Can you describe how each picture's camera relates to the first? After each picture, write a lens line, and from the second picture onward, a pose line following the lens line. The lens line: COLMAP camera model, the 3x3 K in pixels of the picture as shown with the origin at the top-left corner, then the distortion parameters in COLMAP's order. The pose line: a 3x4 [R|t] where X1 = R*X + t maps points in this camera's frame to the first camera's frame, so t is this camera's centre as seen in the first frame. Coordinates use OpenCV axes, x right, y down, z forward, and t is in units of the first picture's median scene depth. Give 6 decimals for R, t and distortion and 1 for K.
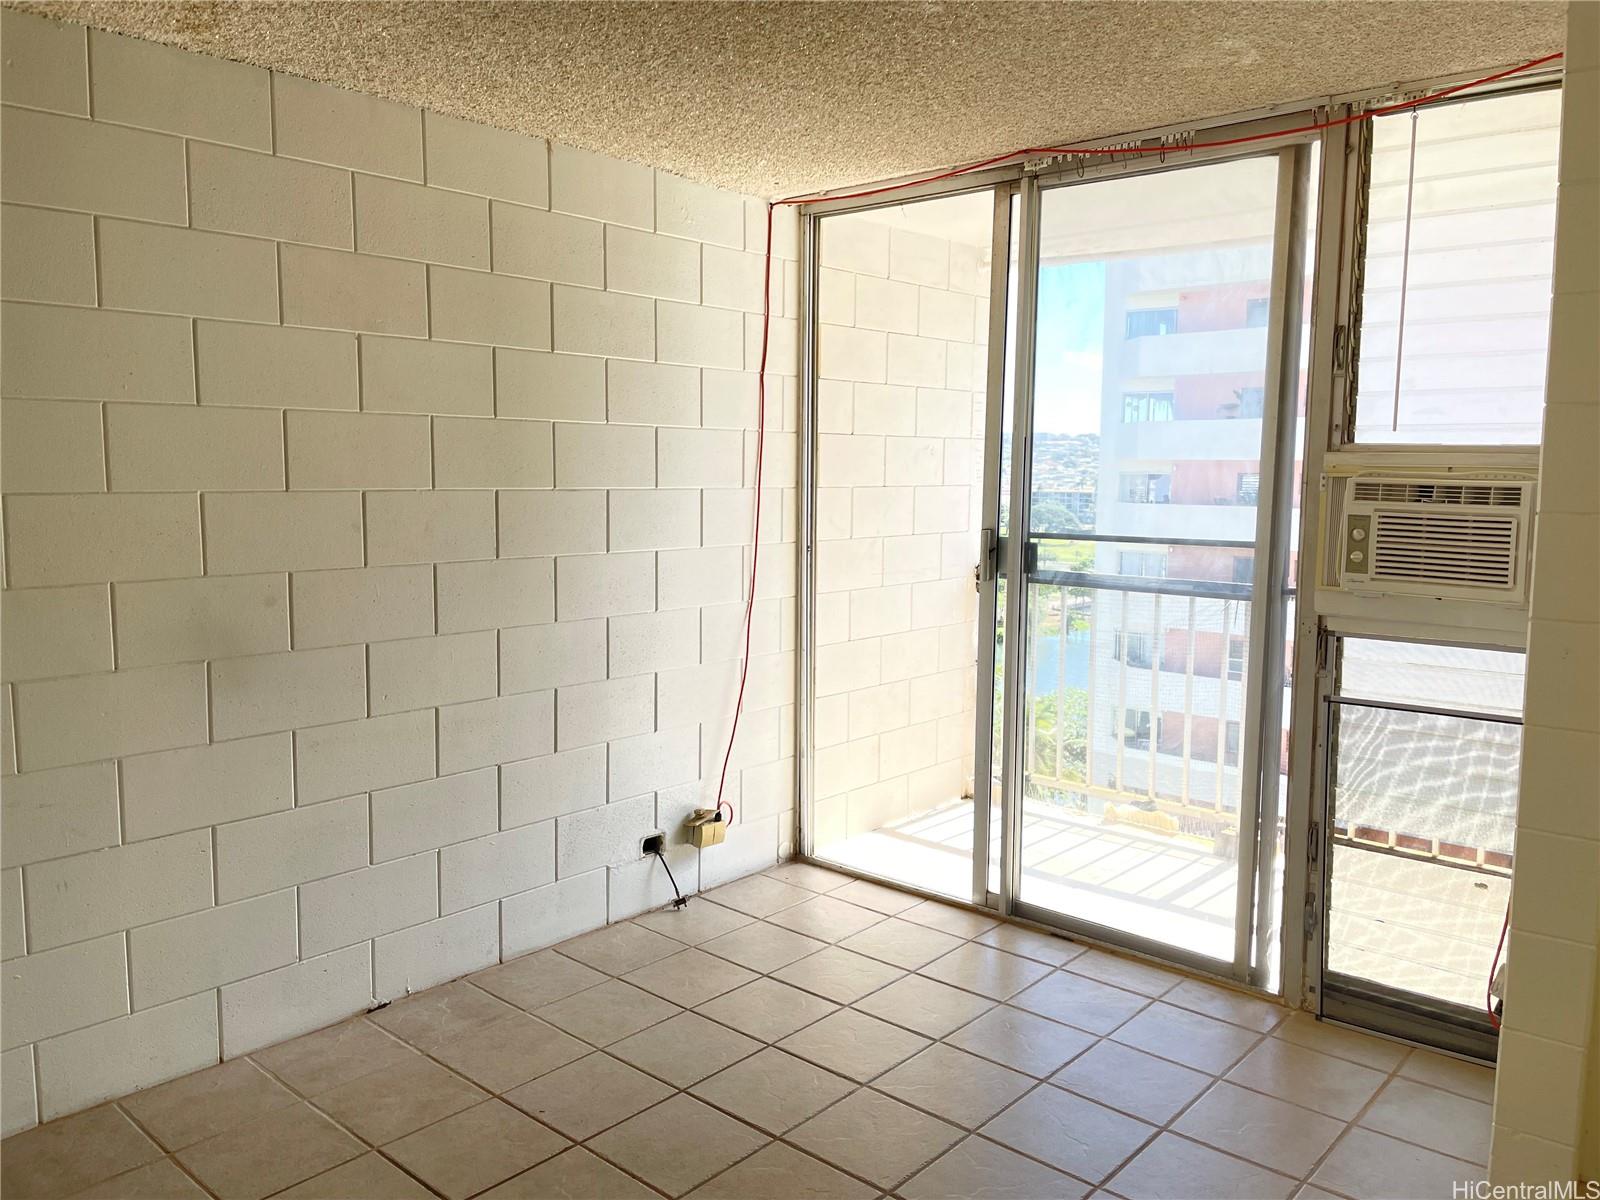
lens RADIAL K [[1214.1, 0, 812.8], [0, 1214.1, 579.9], [0, 0, 1]] dist [0.087520, -0.120026]
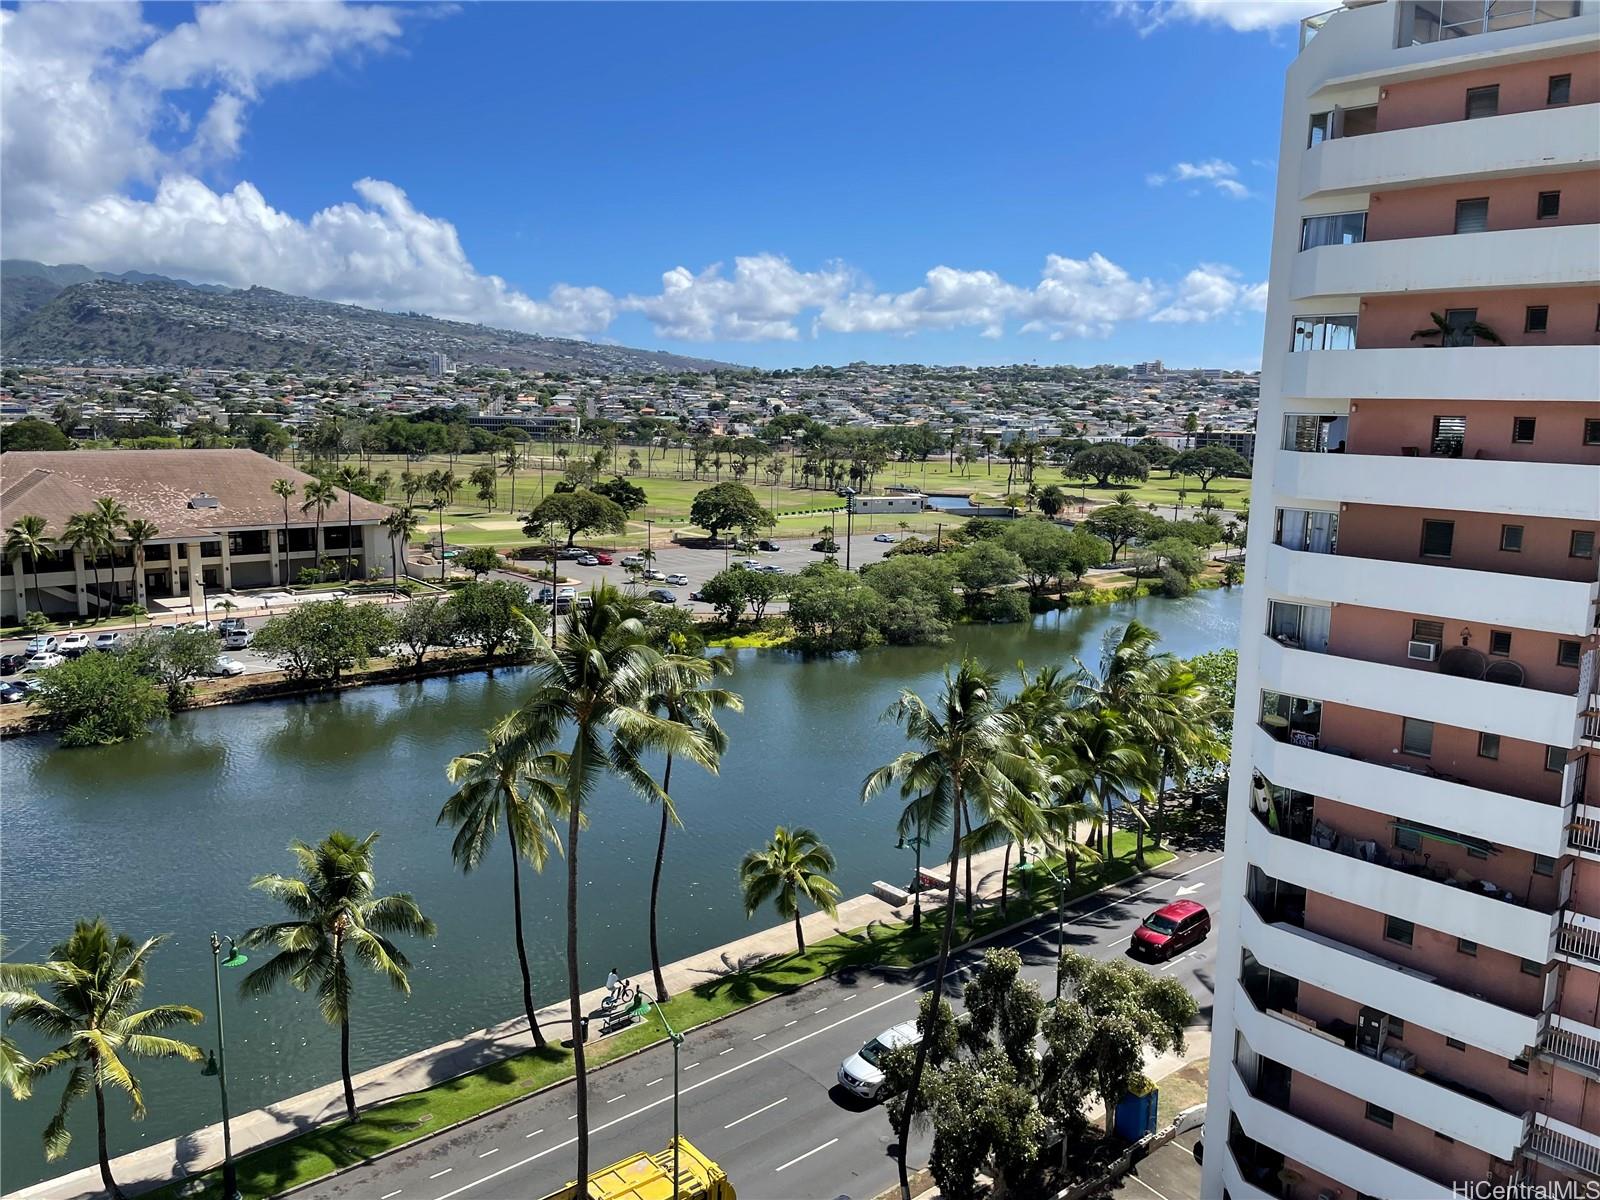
lens RADIAL K [[1214.1, 0, 808.1], [0, 1214.1, 600.8], [0, 0, 1]] dist [0.087520, -0.120026]
pose [[0.991316, 0.028317, -0.128413, 2.748596], [-0.019710, 0.997503, 0.067811, -0.736933], [0.130013, -0.064692, 0.989400, 8.190449]]
